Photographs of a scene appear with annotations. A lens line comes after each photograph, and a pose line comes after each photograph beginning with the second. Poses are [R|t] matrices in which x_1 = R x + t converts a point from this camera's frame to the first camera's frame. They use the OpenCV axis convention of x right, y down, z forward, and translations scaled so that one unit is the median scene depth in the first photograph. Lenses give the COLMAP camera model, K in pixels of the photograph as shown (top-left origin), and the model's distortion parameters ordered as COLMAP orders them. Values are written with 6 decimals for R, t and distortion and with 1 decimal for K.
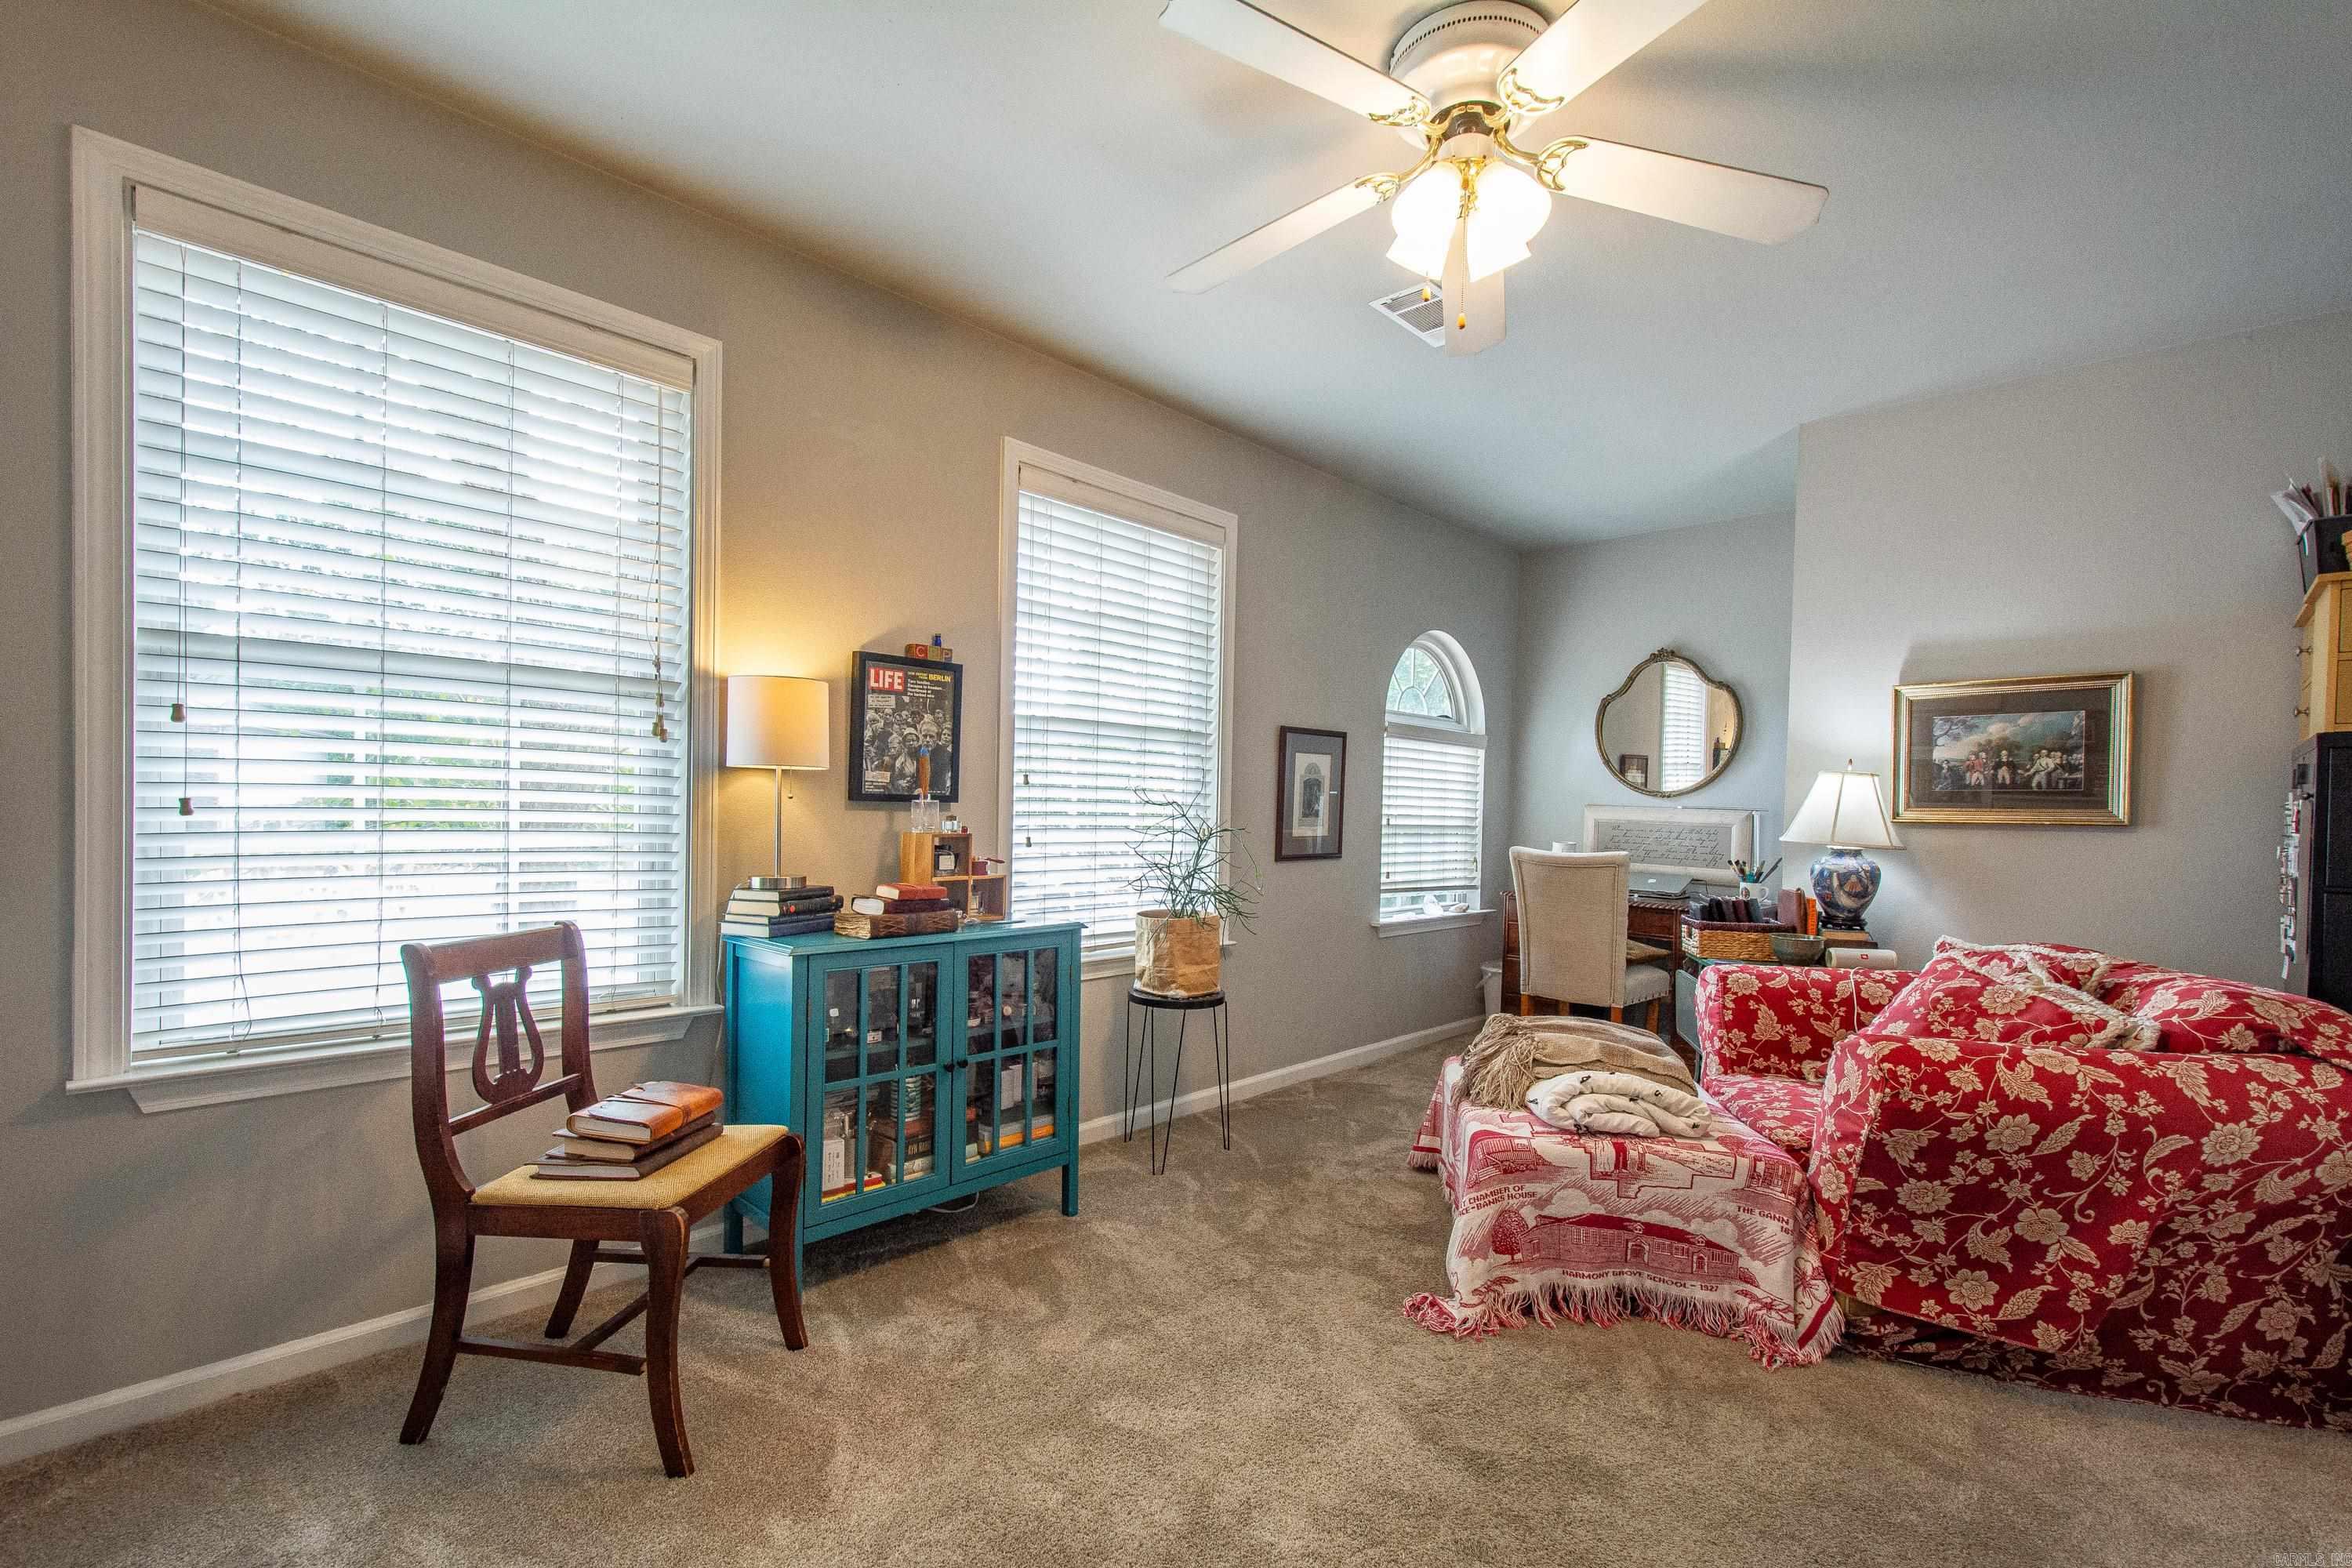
lens RADIAL K [[1029.1, 0, 1178.7], [0, 1029.1, 824.4], [0, 0, 1]] dist [0.016628, -0.008378]
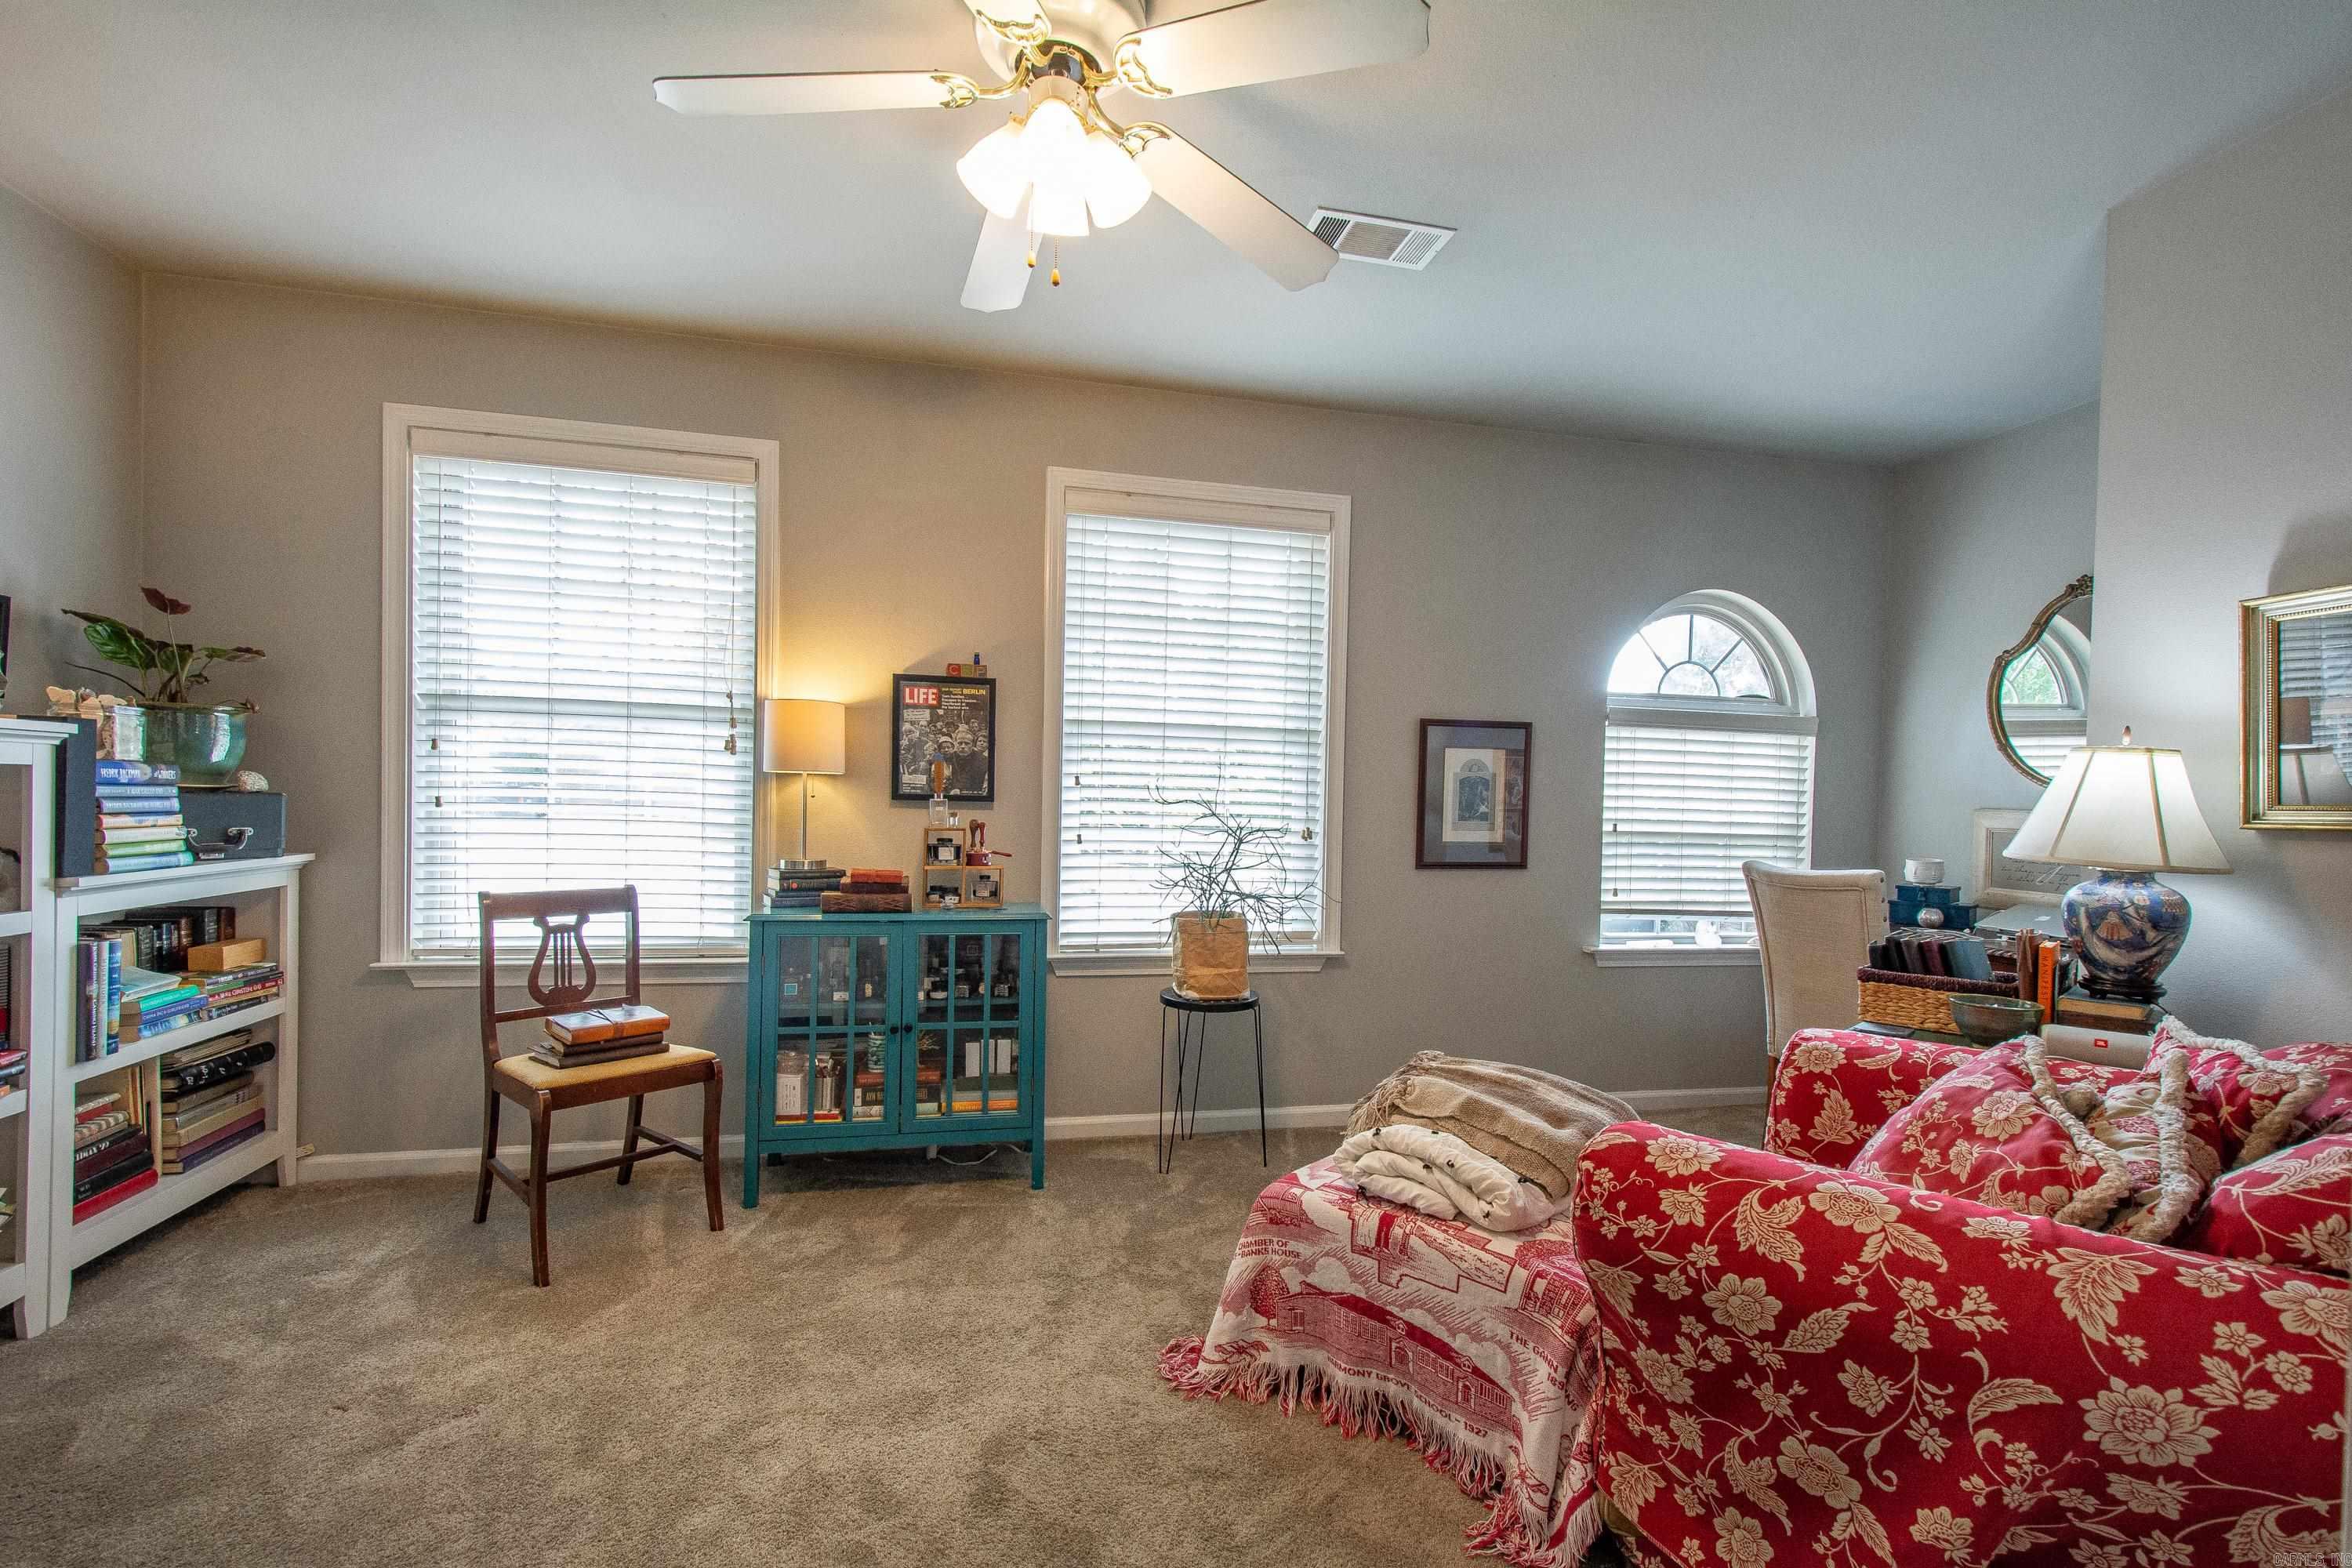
lens RADIAL K [[1029.1, 0, 1207.9], [0, 1029.1, 825.2], [0, 0, 1]] dist [0.016628, -0.008378]
pose [[0.833670, 0.006317, -0.552227, 0.691581], [-0.013721, 0.999863, -0.009276, 0.012908], [0.552093, 0.015310, 0.833642, 0.228367]]
